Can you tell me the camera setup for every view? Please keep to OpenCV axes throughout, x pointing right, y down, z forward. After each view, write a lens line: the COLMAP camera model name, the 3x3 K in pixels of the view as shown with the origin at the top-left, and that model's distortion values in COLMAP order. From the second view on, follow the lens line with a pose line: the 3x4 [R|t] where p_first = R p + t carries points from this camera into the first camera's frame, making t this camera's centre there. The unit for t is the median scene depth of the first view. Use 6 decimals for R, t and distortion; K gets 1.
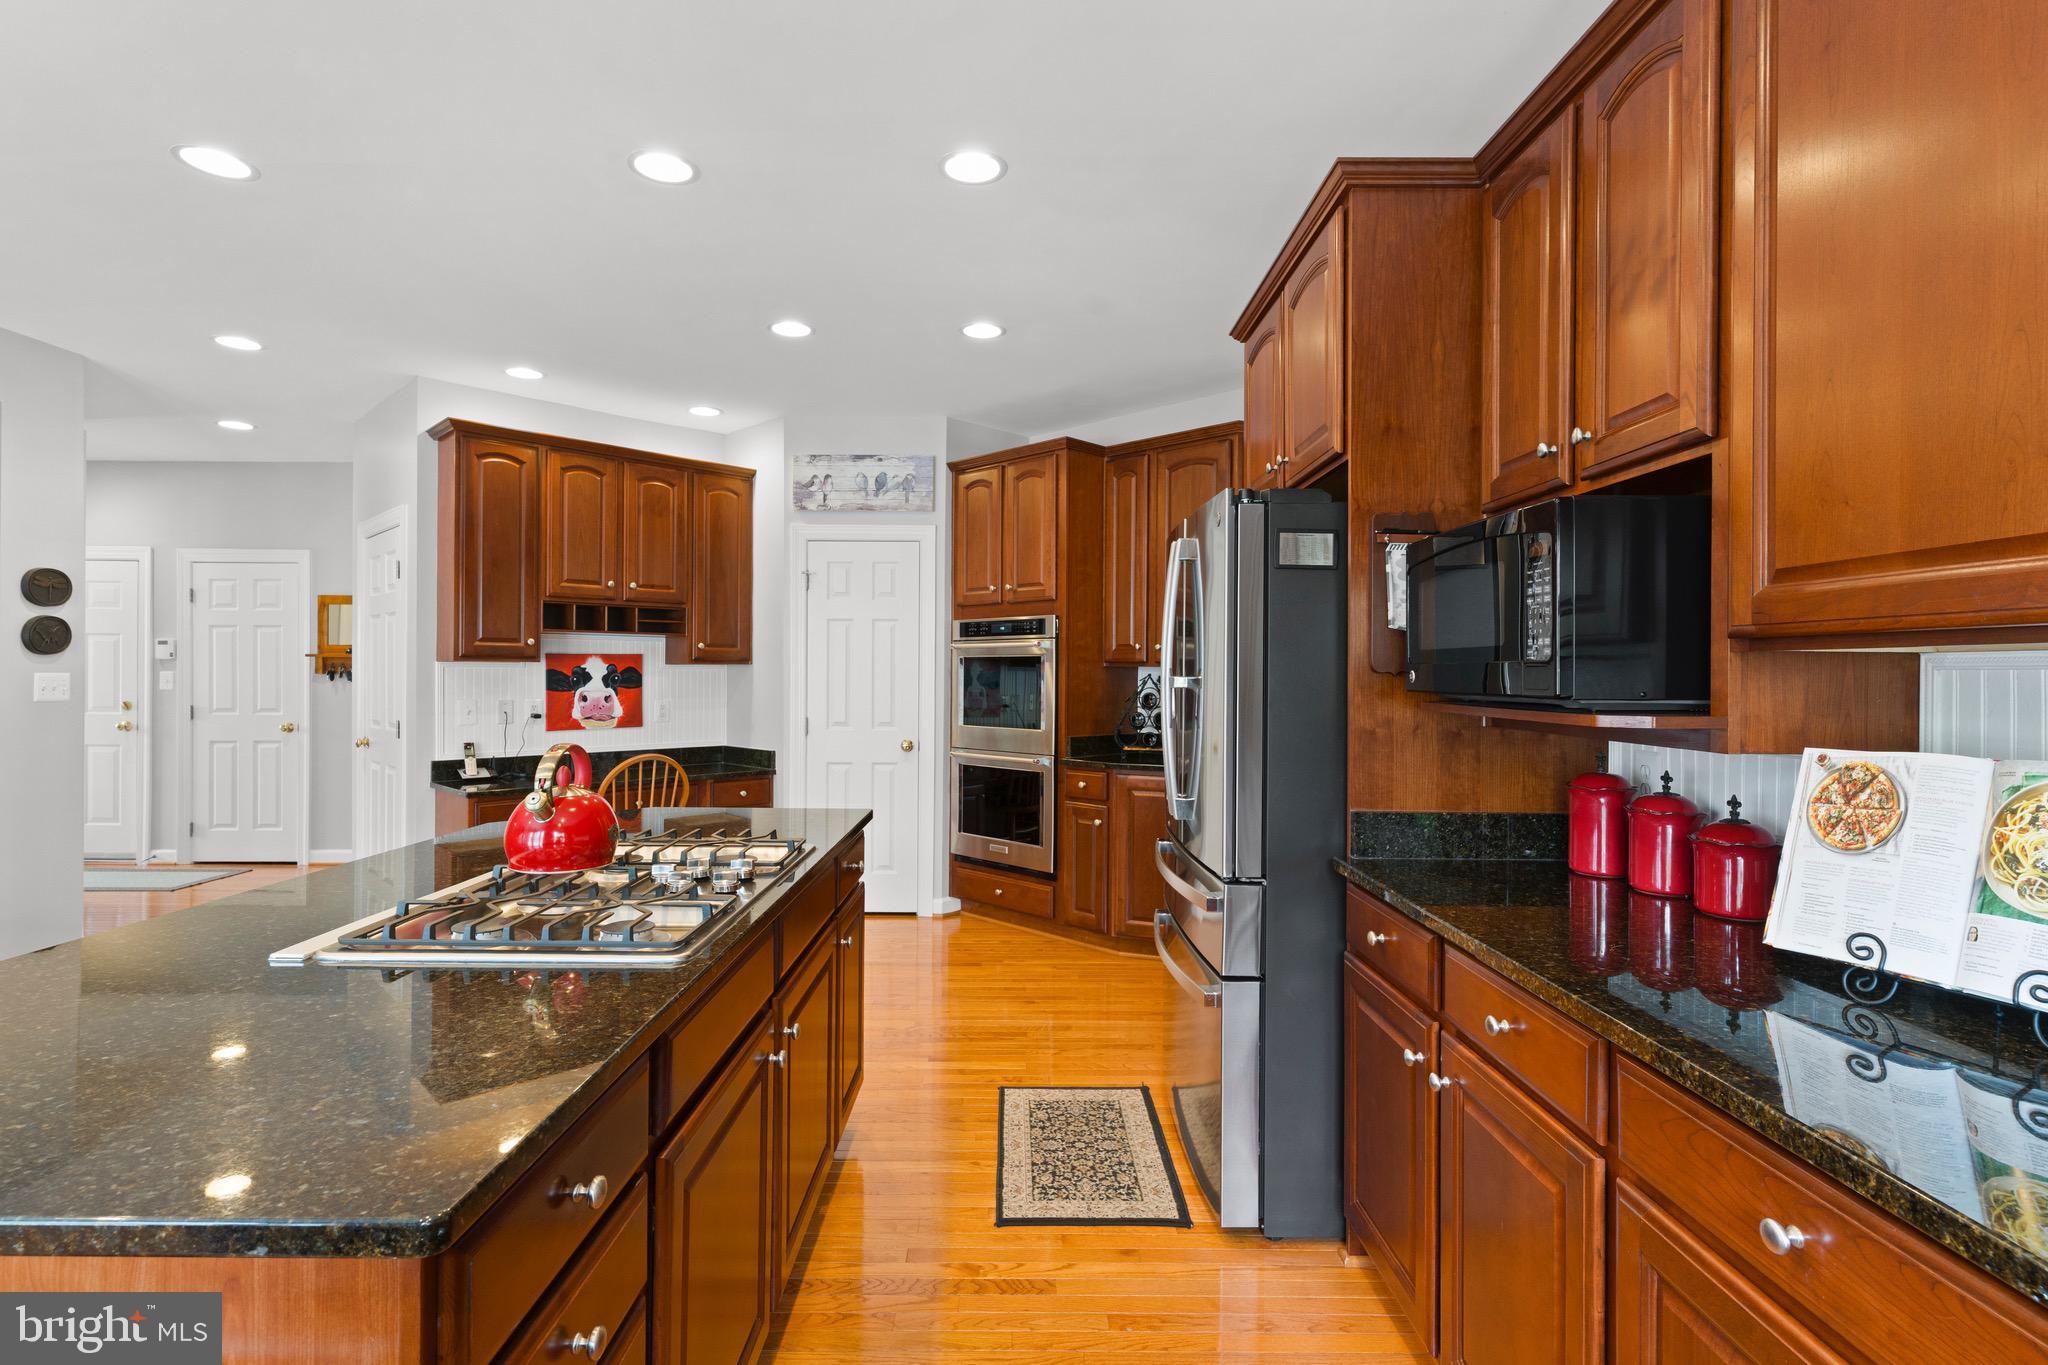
lens RADIAL K [[961.4, 0, 1024.0], [0, 961.4, 682.5], [0, 0, 1]] dist [-0.000478, 0.000035]
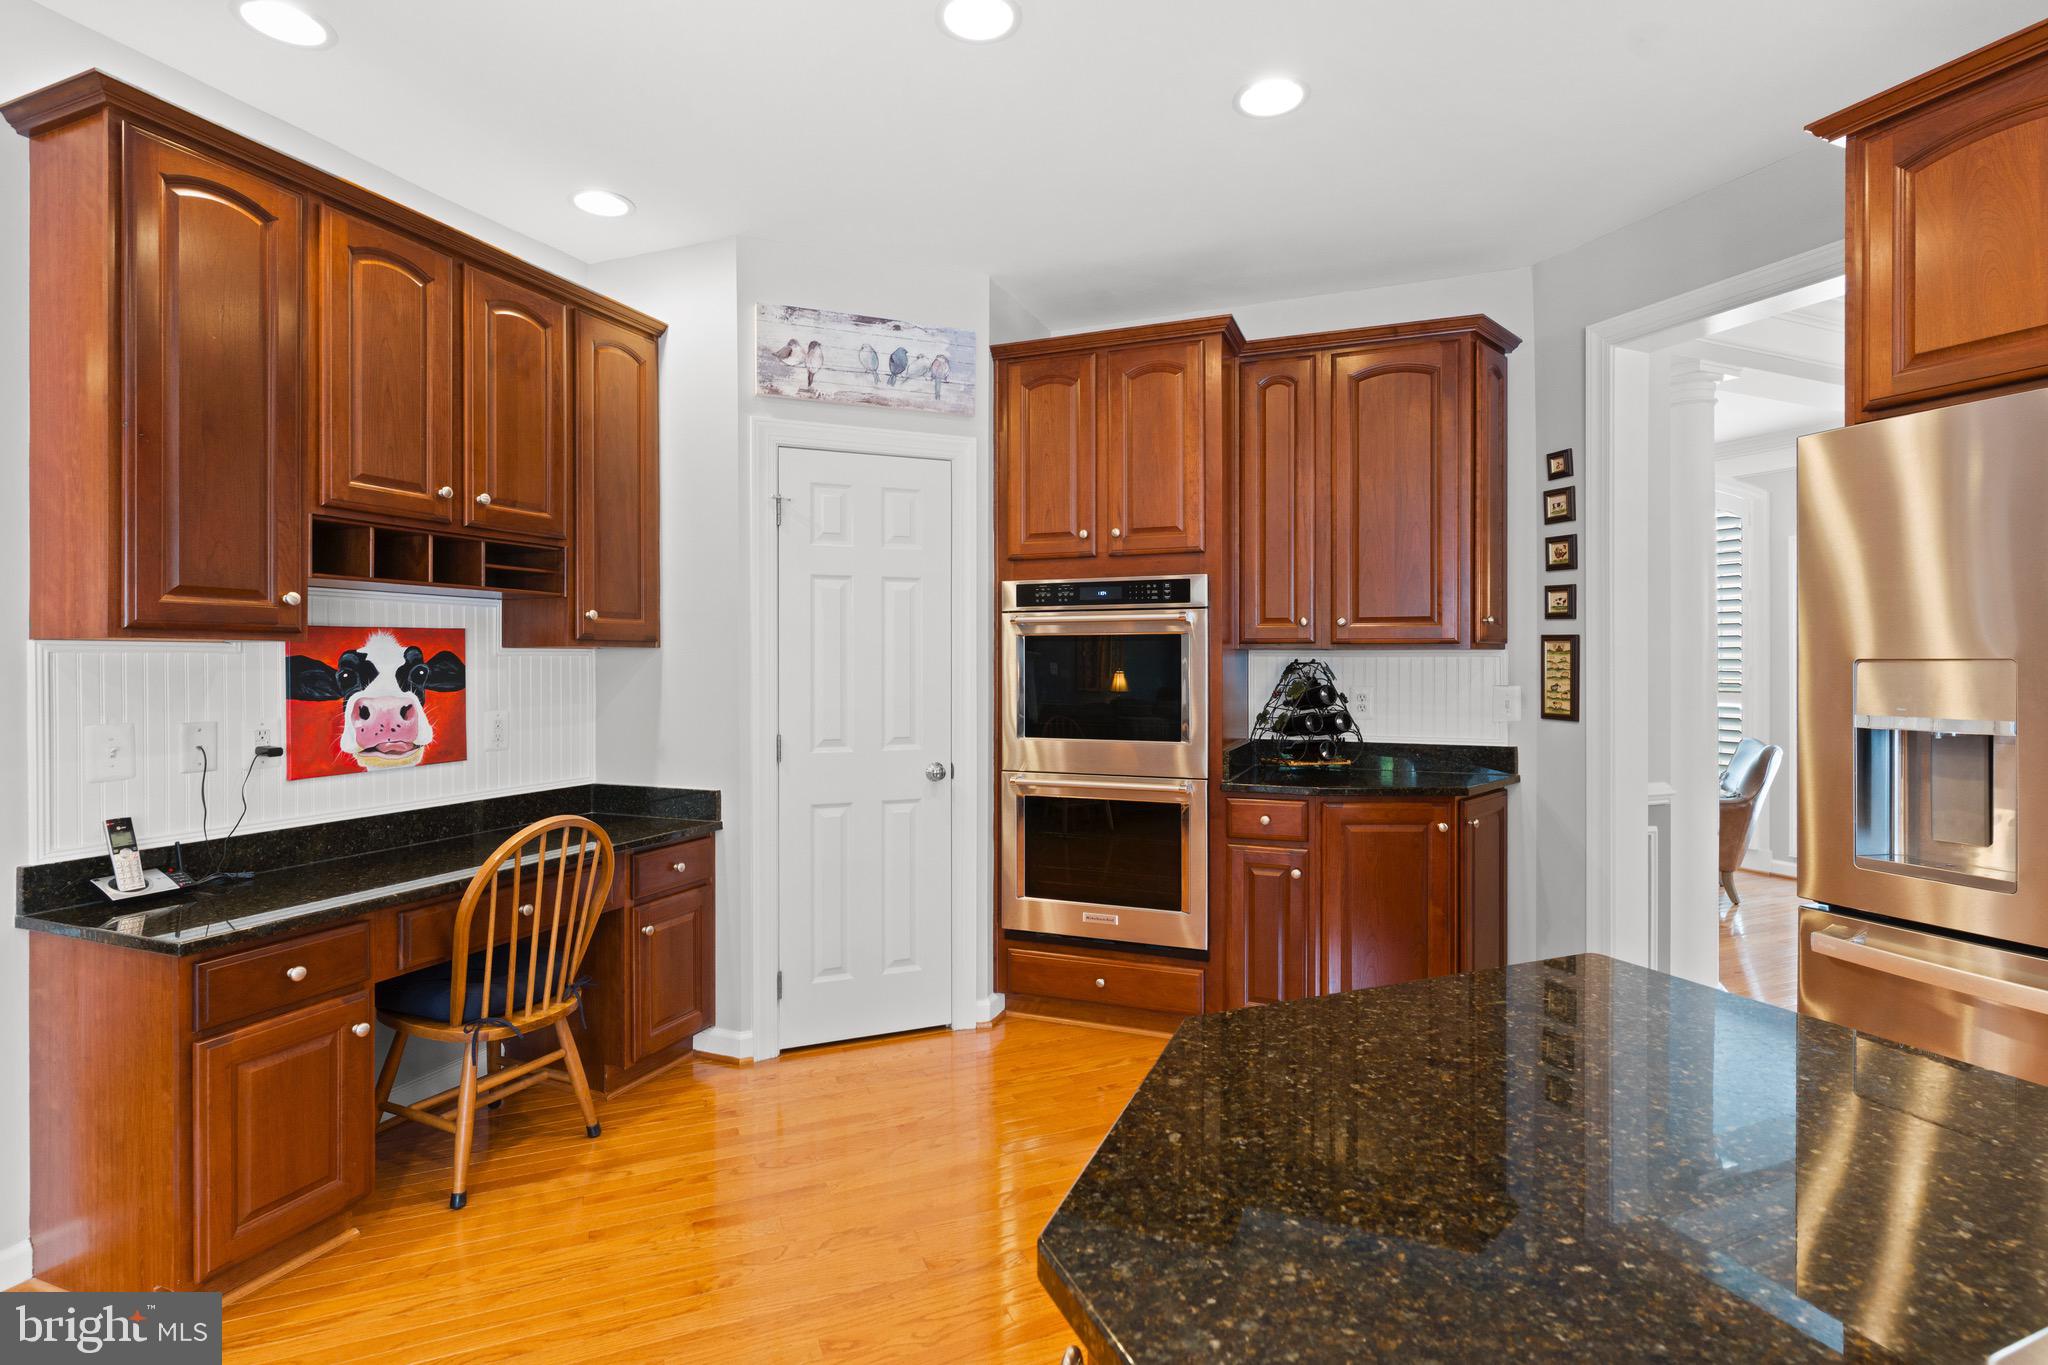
lens RADIAL K [[973.8, 0, 1016.6], [0, 973.8, 672.7], [0, 0, 1]] dist [-0.000088, 0.000307]
pose [[0.921615, -0.009468, 0.387990, -0.333780], [0.008686, 0.999955, 0.003769, -0.003841], [-0.388008, -0.000103, 0.921656, 0.375450]]
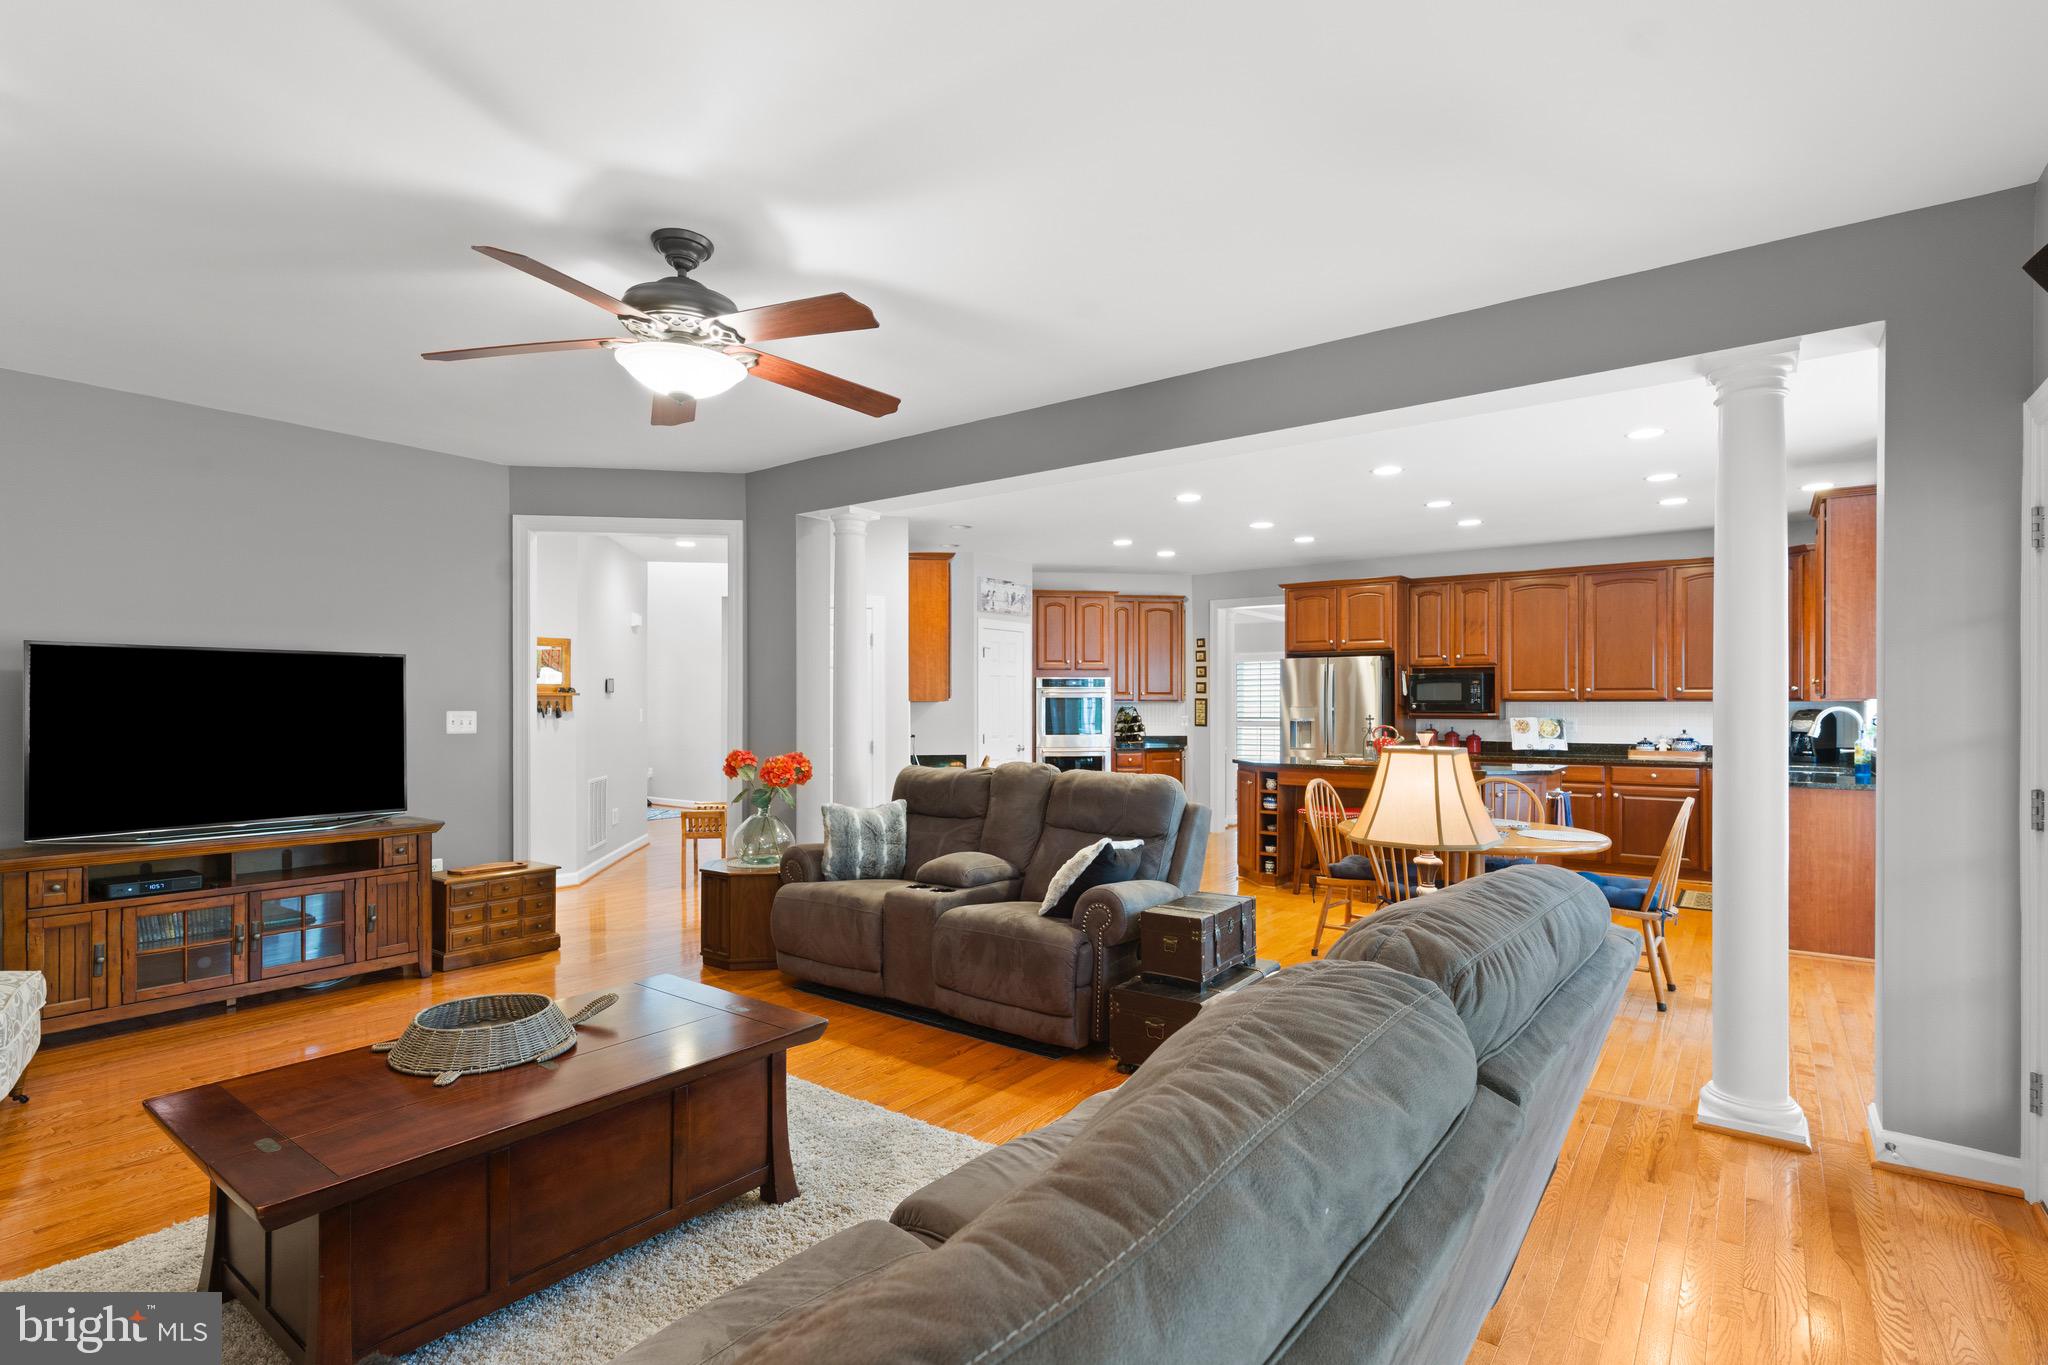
lens RADIAL K [[992.9, 0, 984.9], [0, 992.9, 716.5], [0, 0, 1]] dist [0.000480, 0.000172]
pose [[0.618515, -0.013782, 0.785652, -1.616180], [0.011198, 0.999899, 0.008725, -0.009414], [-0.785693, 0.003401, 0.618607, -0.073259]]
